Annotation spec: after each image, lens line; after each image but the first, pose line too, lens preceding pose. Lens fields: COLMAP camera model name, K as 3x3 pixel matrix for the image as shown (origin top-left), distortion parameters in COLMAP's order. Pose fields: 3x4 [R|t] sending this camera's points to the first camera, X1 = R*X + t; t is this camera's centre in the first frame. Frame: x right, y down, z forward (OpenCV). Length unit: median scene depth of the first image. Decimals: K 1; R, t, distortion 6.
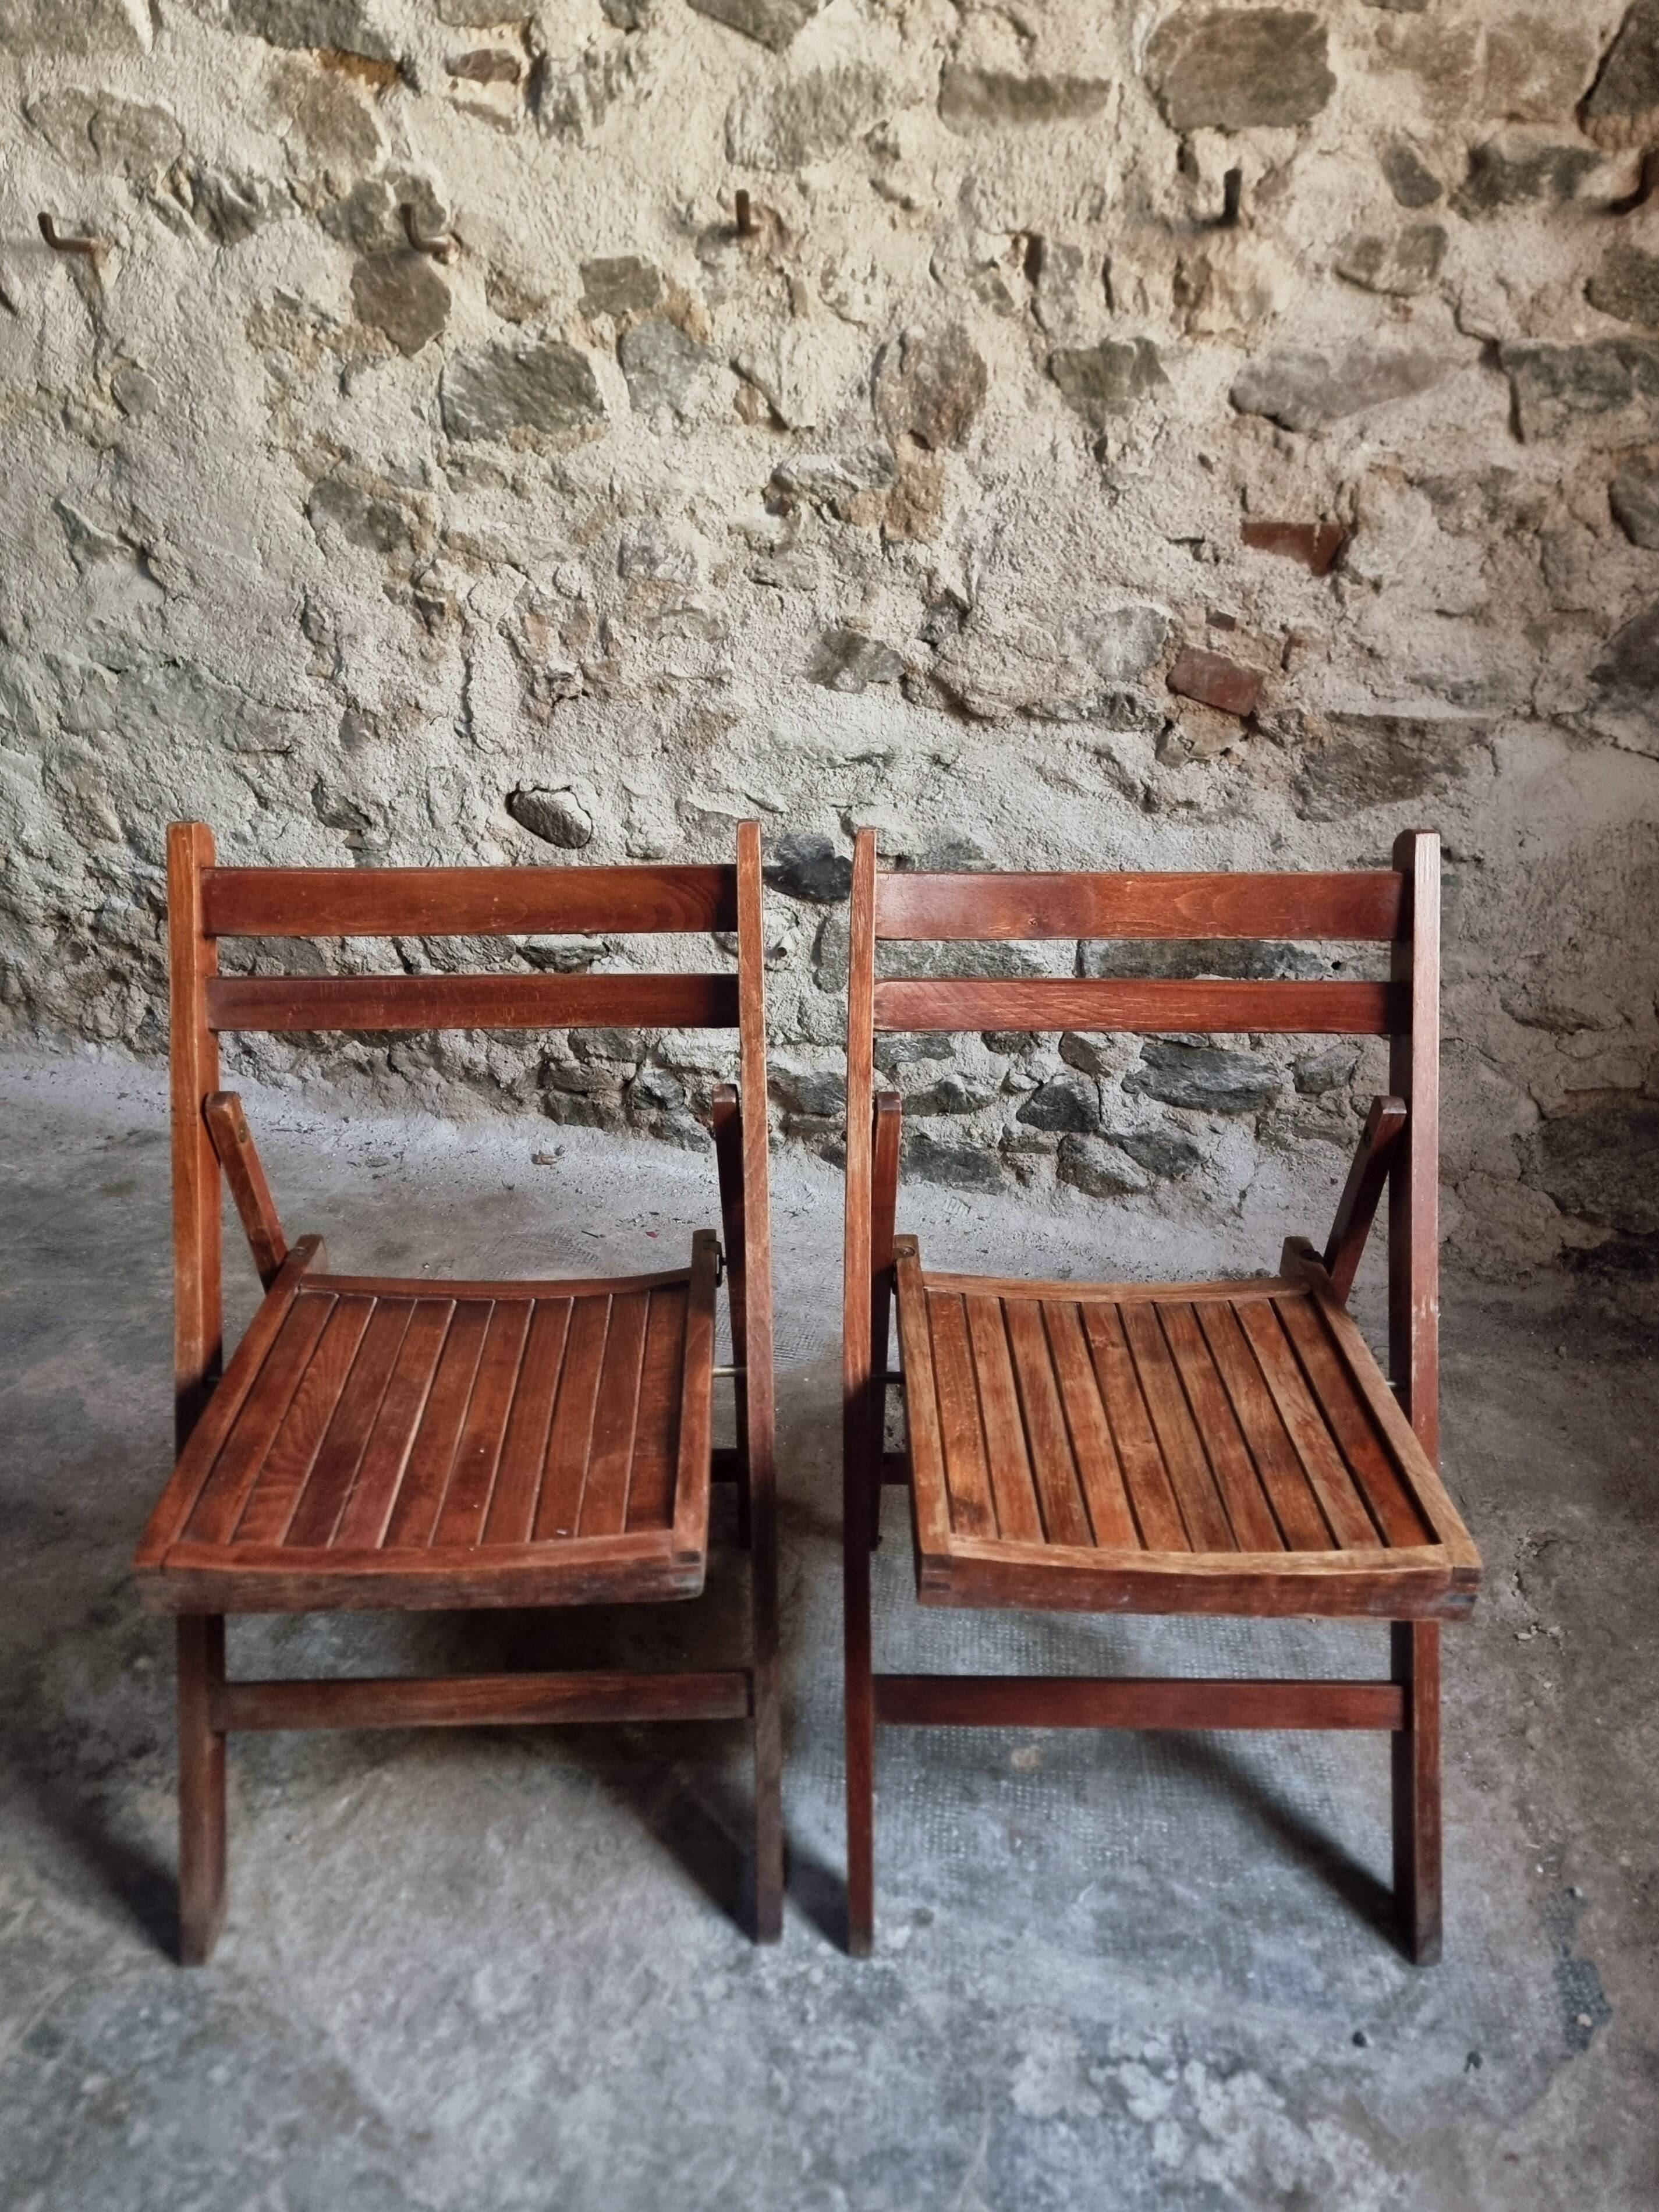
lens RADIAL K [[1609.8, 0, 809.5], [0, 1609.8, 1123.4], [0, 0, 1]] dist [0.065703, -0.063773]
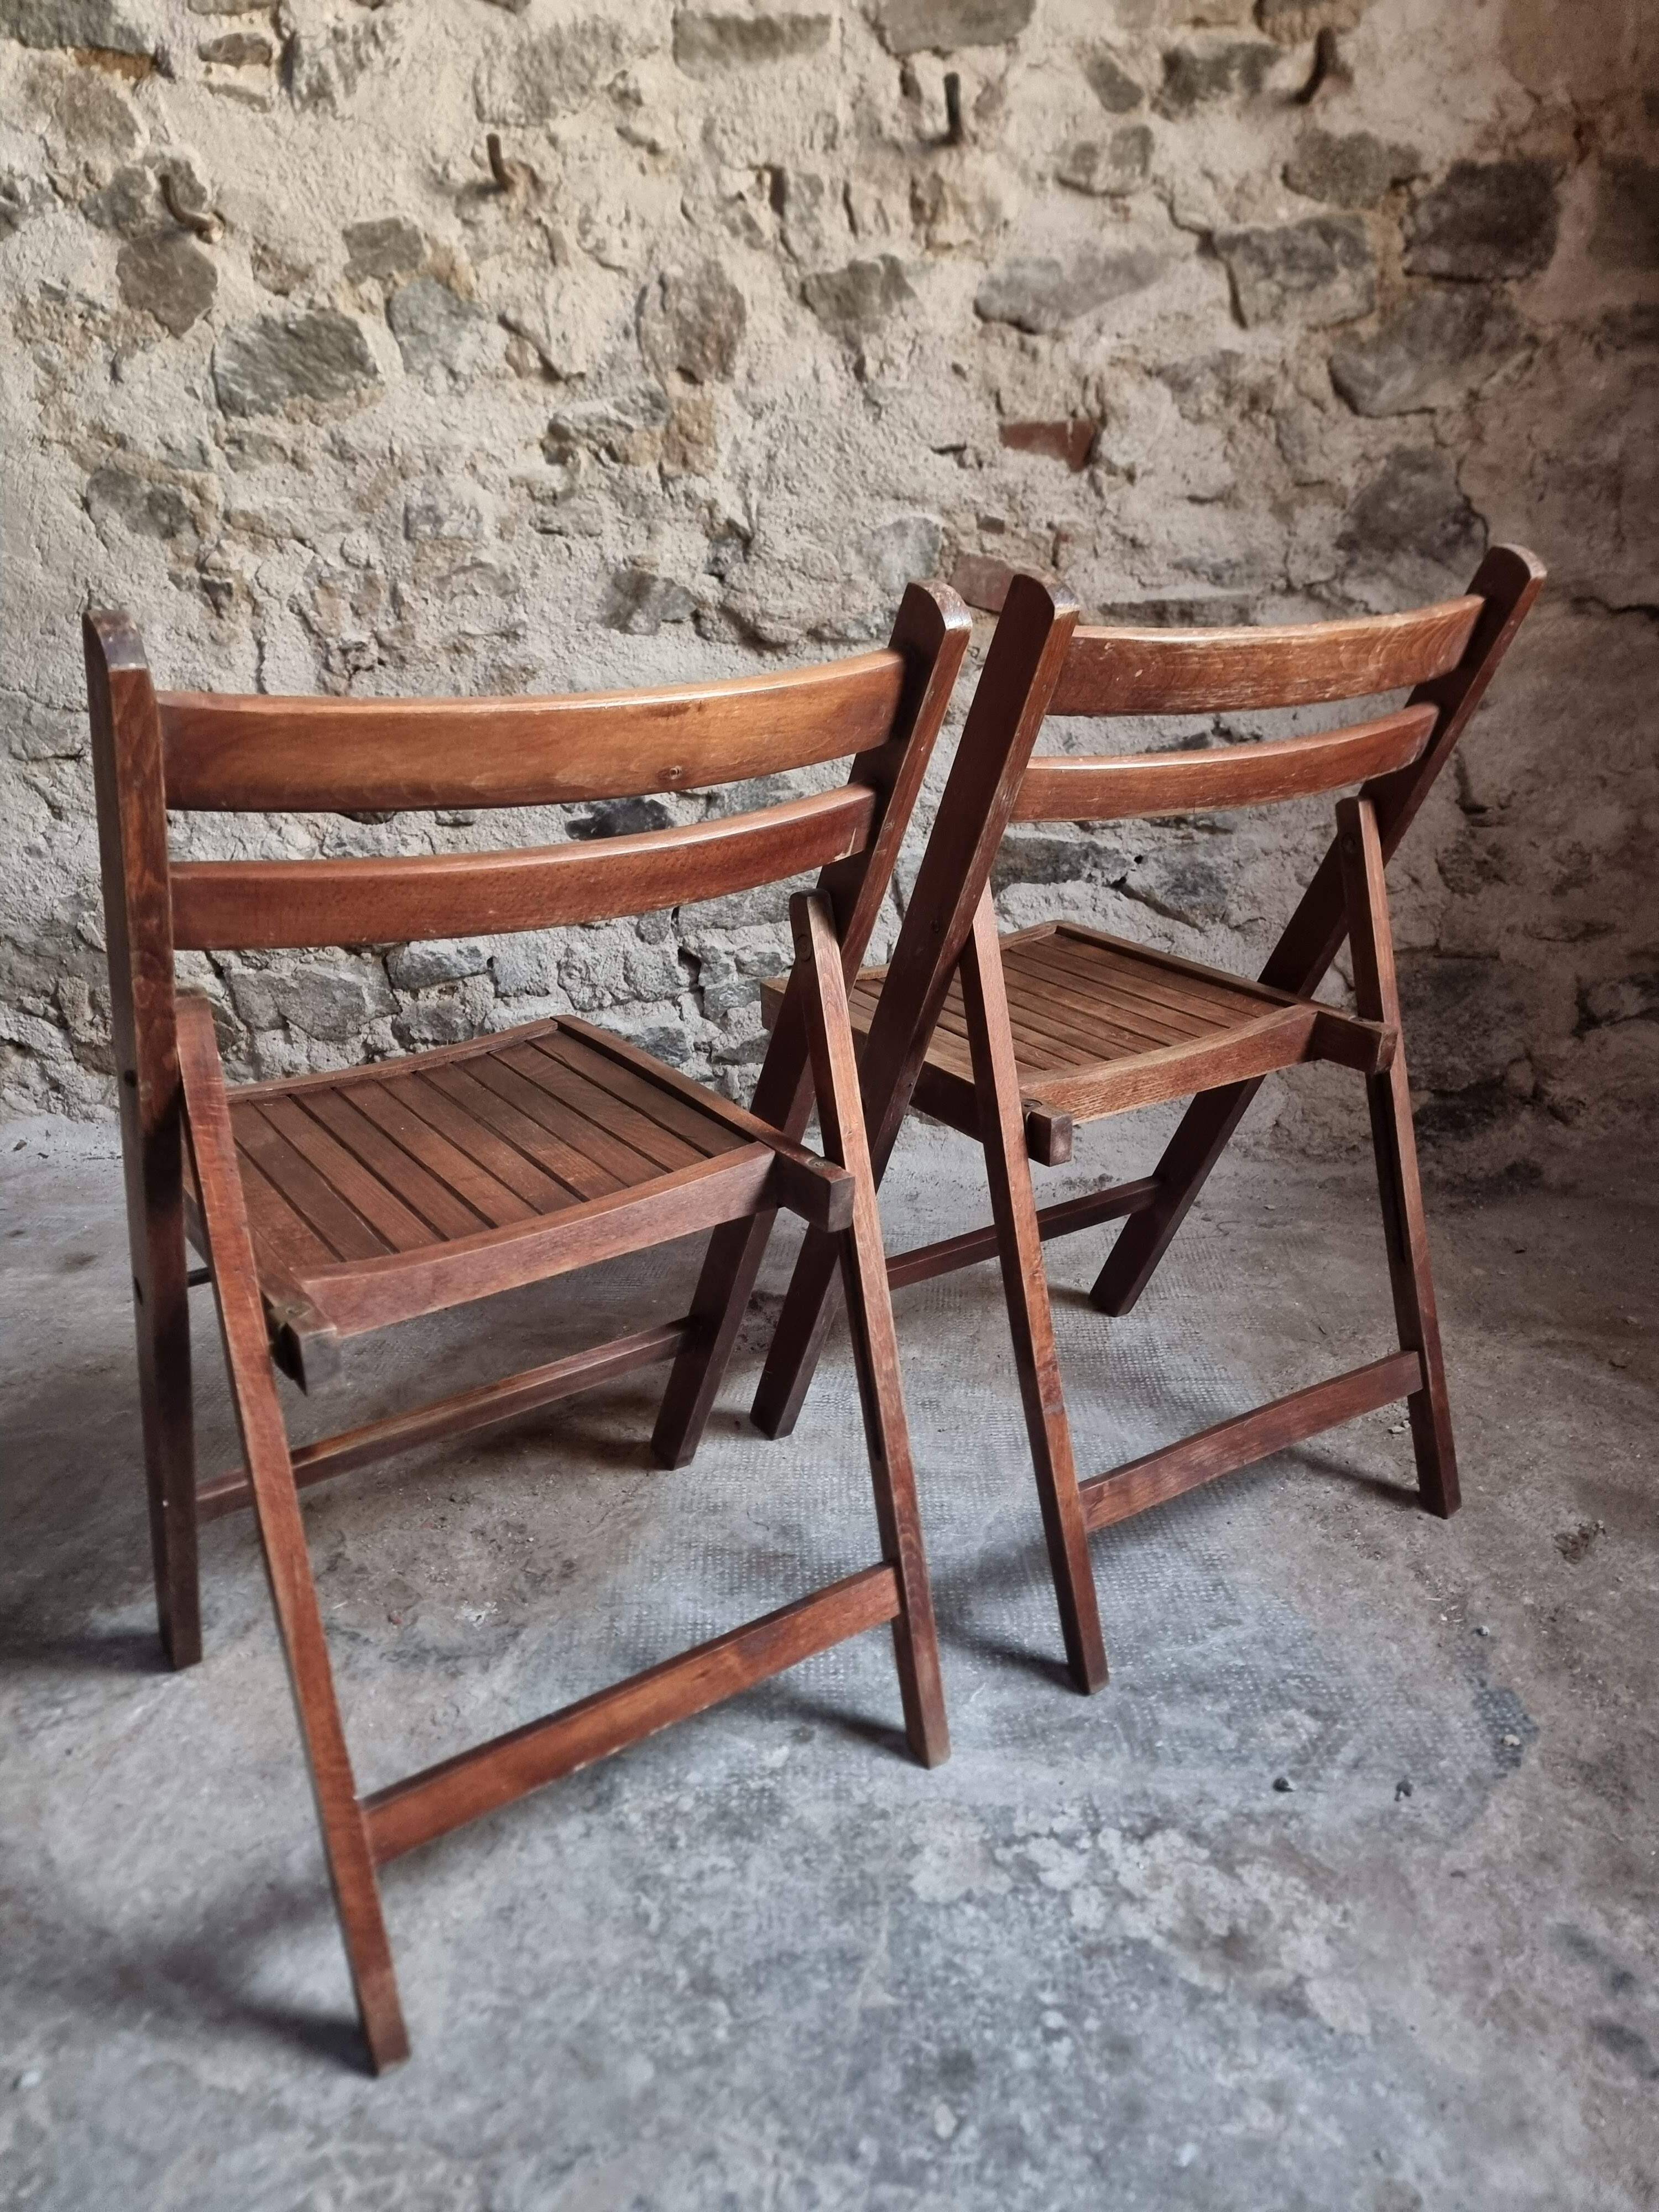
lens RADIAL K [[1535.0, 0, 823.5], [0, 1535.0, 1118.7], [0, 0, 1]] dist [0.065834, -0.065653]
pose [[0.991787, -0.082759, 0.097512, 0.017641], [0.094048, 0.988607, -0.117517, 0.169731], [-0.086675, 0.125723, 0.988272, 0.072637]]
